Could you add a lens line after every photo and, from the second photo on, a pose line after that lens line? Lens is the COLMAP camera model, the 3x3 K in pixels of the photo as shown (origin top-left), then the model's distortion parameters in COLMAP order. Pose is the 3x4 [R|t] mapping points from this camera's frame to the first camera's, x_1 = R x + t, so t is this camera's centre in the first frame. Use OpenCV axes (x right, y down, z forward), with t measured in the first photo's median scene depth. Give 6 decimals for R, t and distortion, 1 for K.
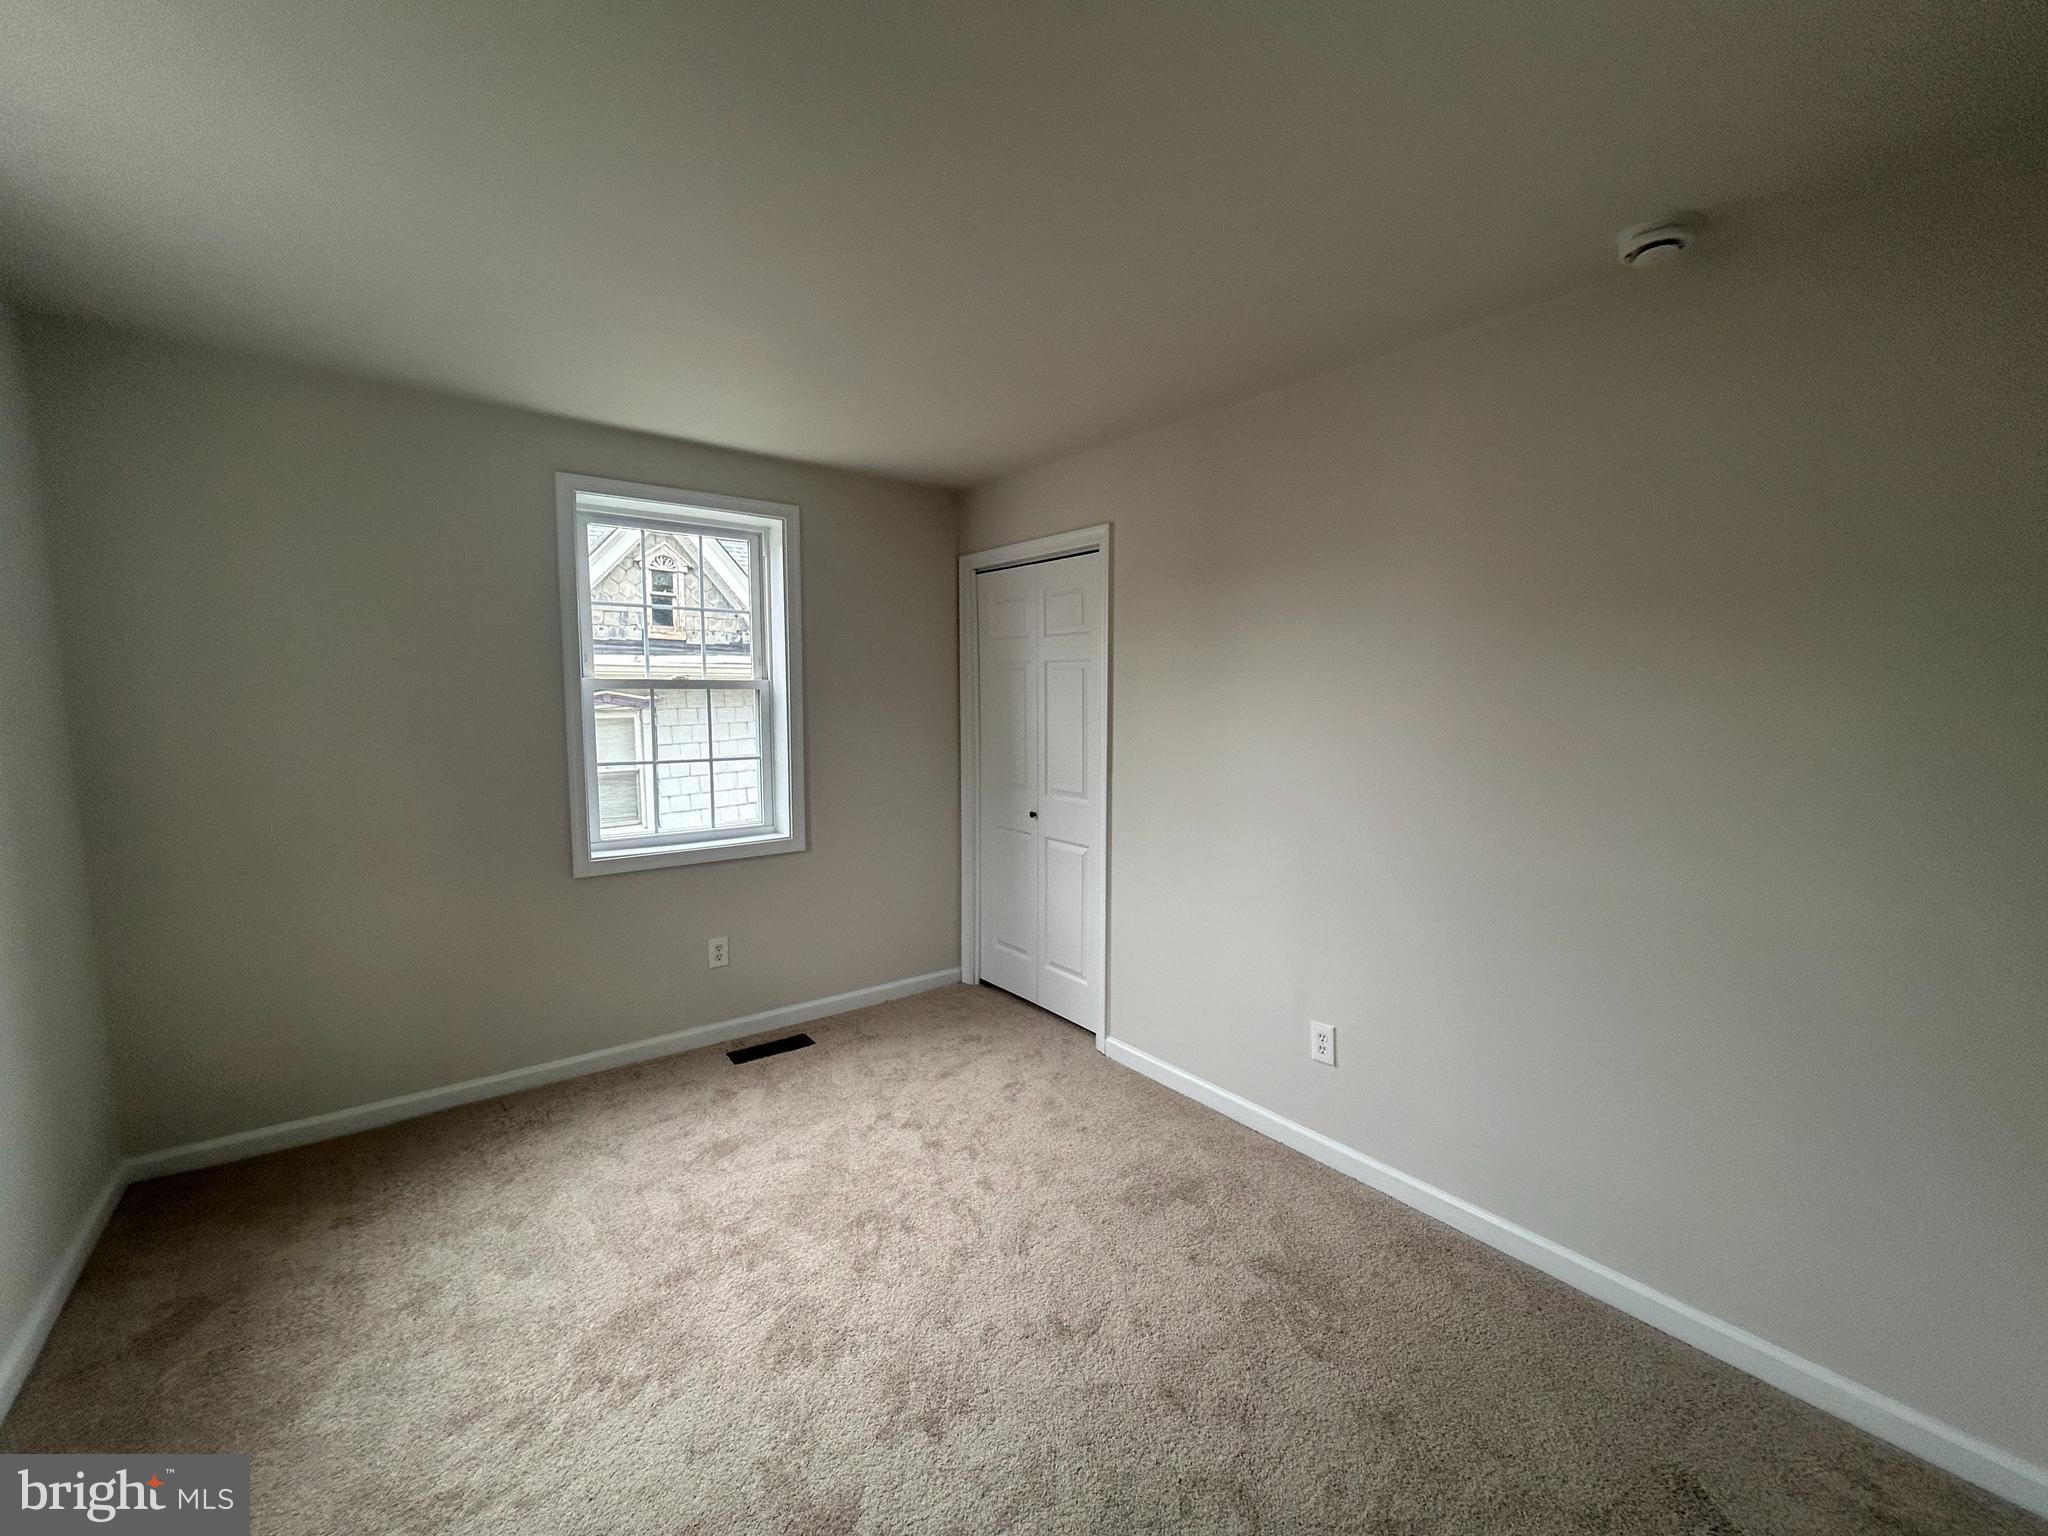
lens RADIAL K [[829.5, 0, 1031.1], [0, 829.5, 771.1], [0, 0, 1]] dist [-0.000982, 0.000010]
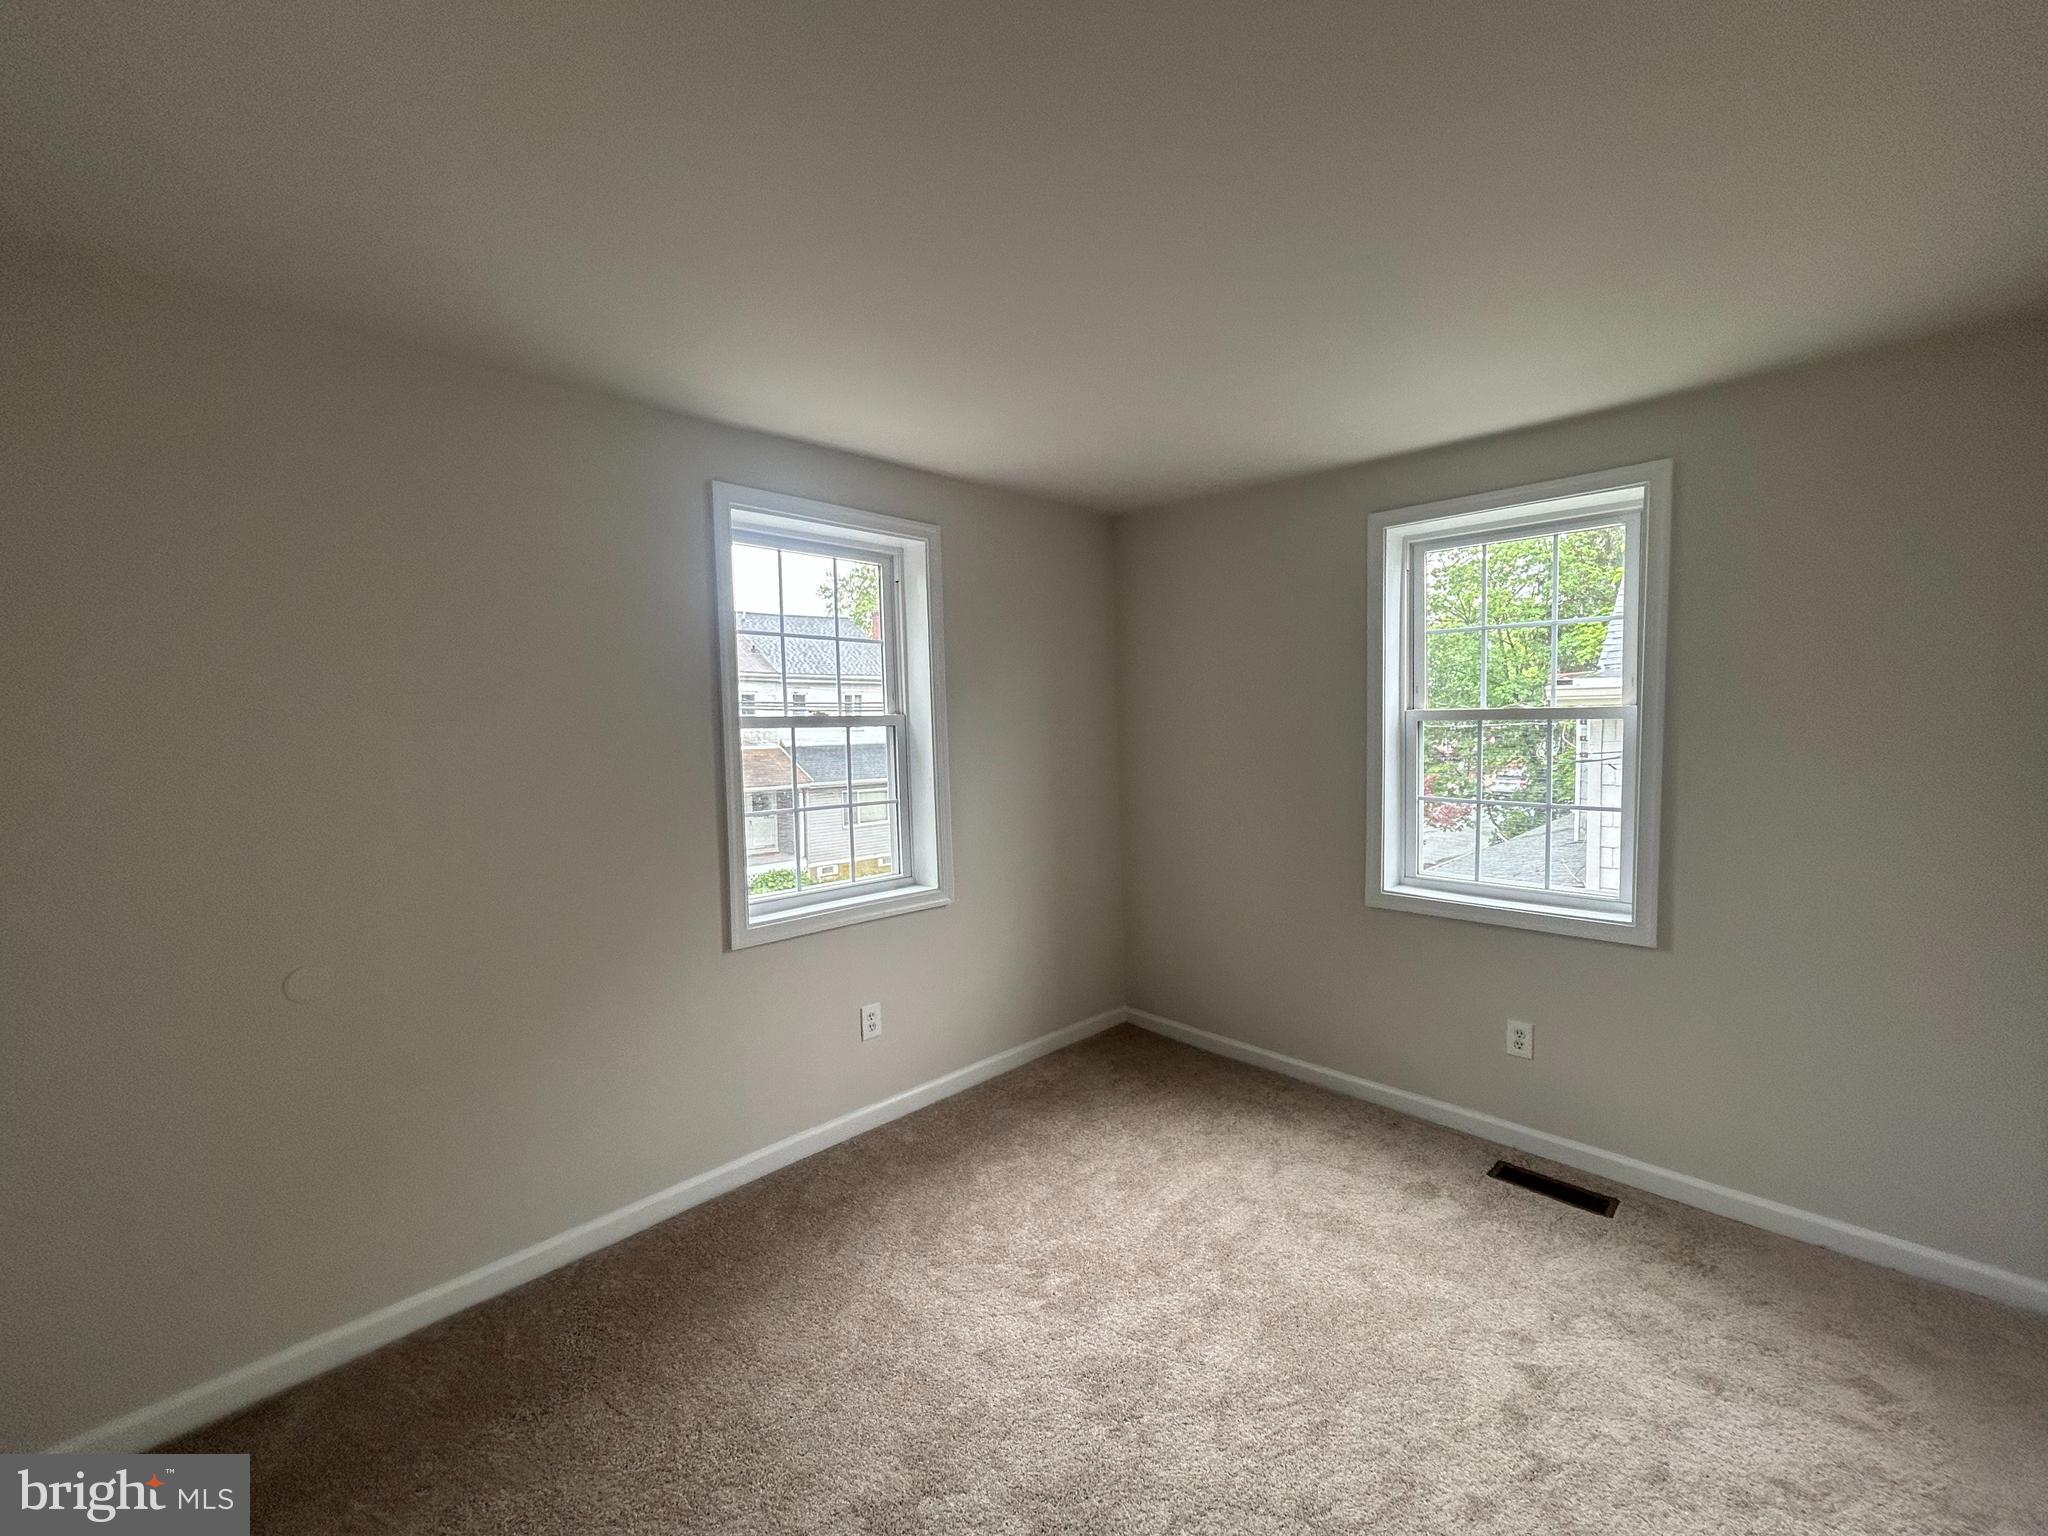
lens RADIAL K [[829.5, 0, 1031.1], [0, 829.5, 771.1], [0, 0, 1]] dist [-0.000982, 0.000010]
pose [[0.125373, 0.052533, -0.990718, 0.409443], [-0.077526, 0.996062, 0.043005, -0.048402], [0.989076, 0.071414, 0.128952, 0.452952]]
